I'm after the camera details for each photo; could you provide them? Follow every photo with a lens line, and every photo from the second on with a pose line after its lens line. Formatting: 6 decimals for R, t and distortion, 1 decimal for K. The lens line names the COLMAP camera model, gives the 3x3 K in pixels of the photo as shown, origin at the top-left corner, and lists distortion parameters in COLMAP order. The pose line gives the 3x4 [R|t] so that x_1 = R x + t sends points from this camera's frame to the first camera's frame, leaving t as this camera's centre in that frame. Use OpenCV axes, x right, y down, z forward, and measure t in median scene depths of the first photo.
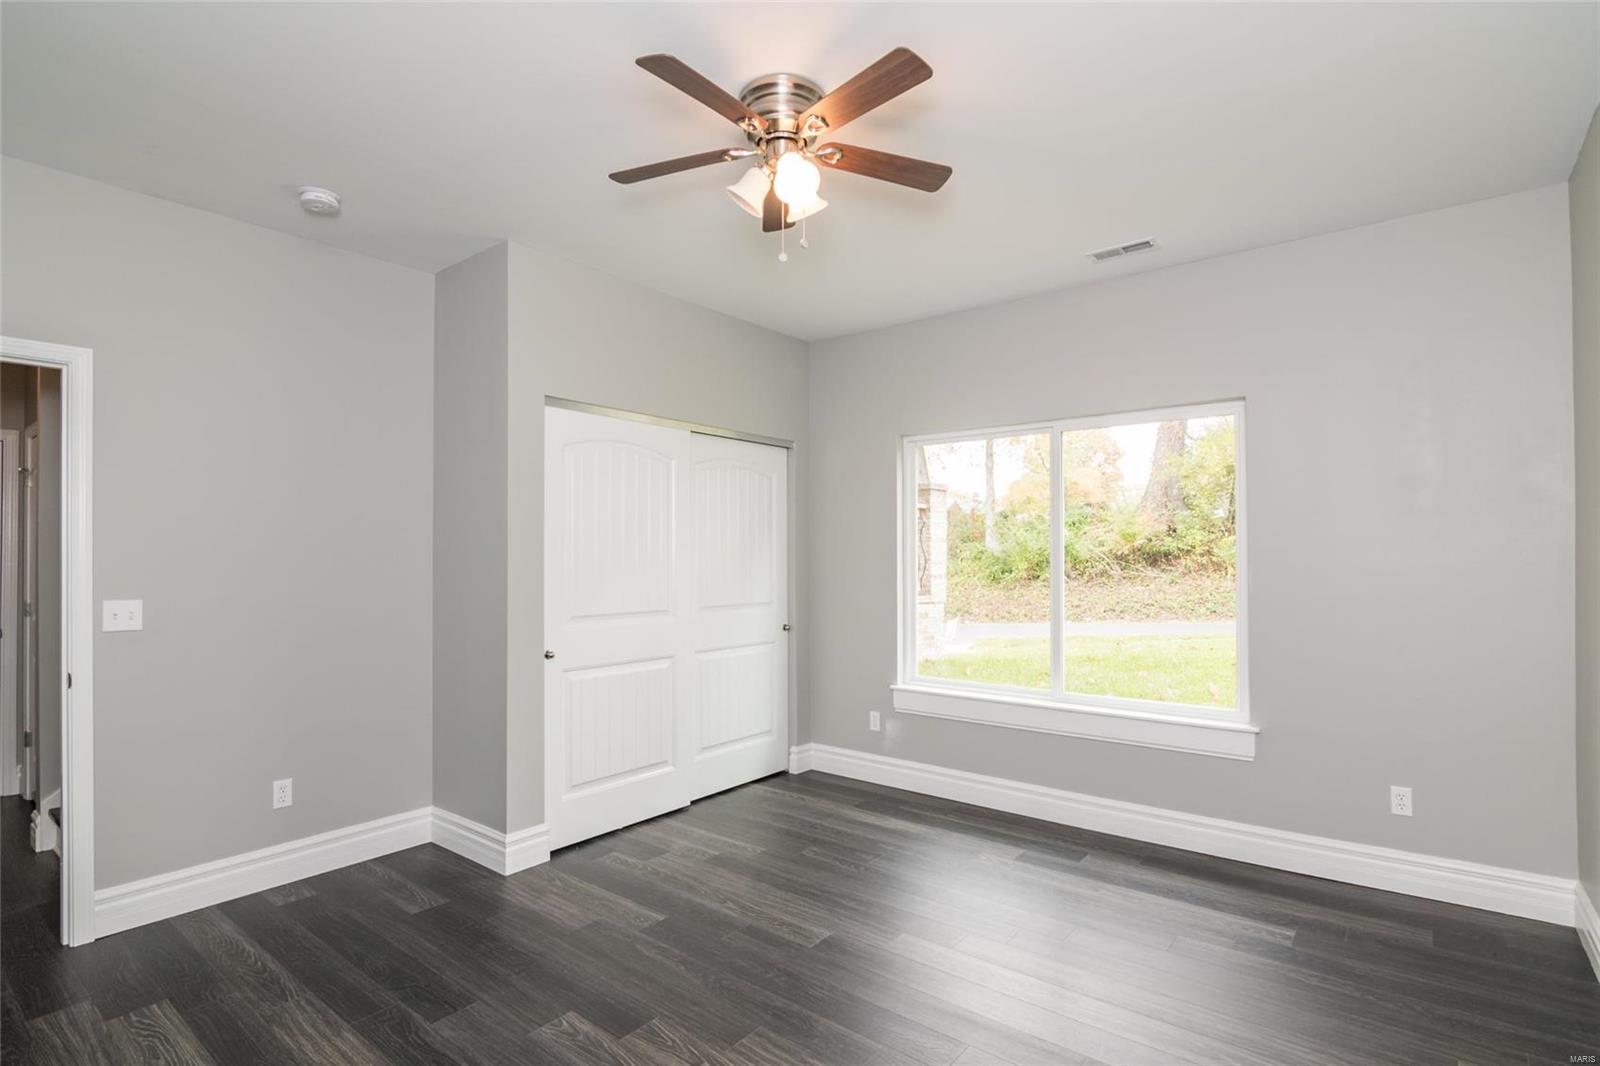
lens RADIAL K [[781.2, 0, 786.9], [0, 781.2, 549.6], [0, 0, 1]] dist [0.001323, -0.001047]
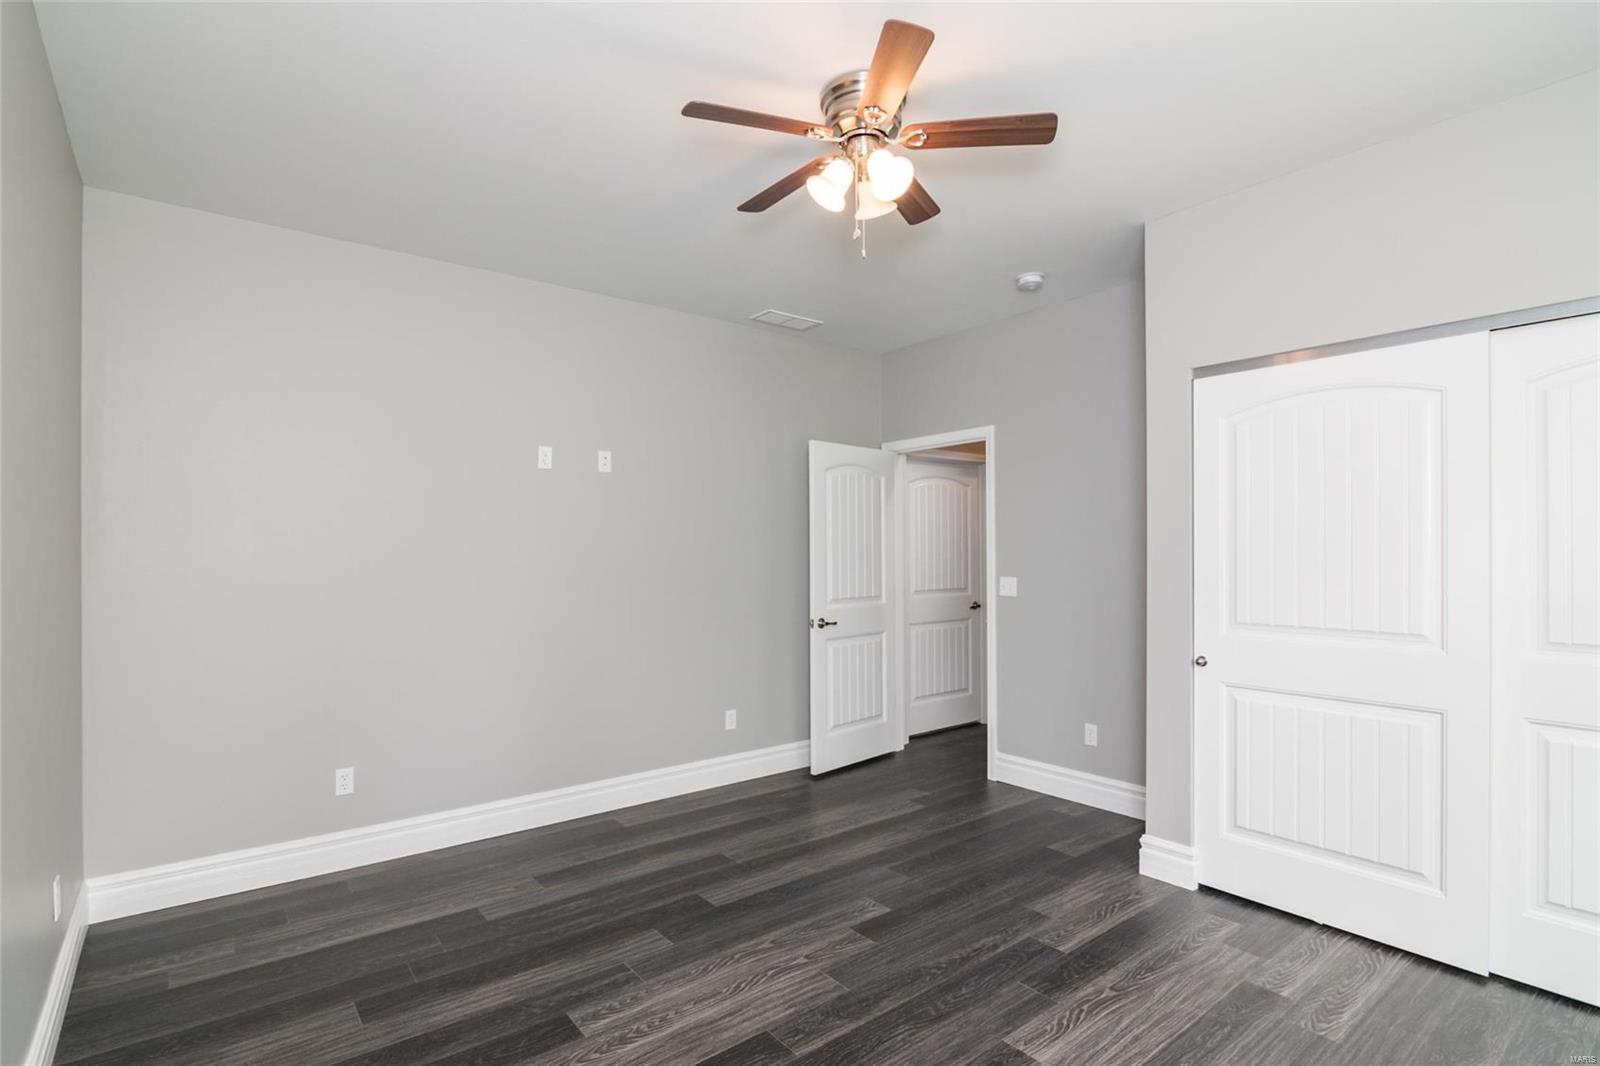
lens RADIAL K [[781.2, 0, 791.1], [0, 781.2, 539.6], [0, 0, 1]] dist [0.001323, -0.001047]
pose [[-0.224072, -0.014294, -0.974468, 0.686752], [0.011254, 0.999788, -0.017254, 0.008029], [0.974508, -0.014833, -0.223864, 0.777261]]
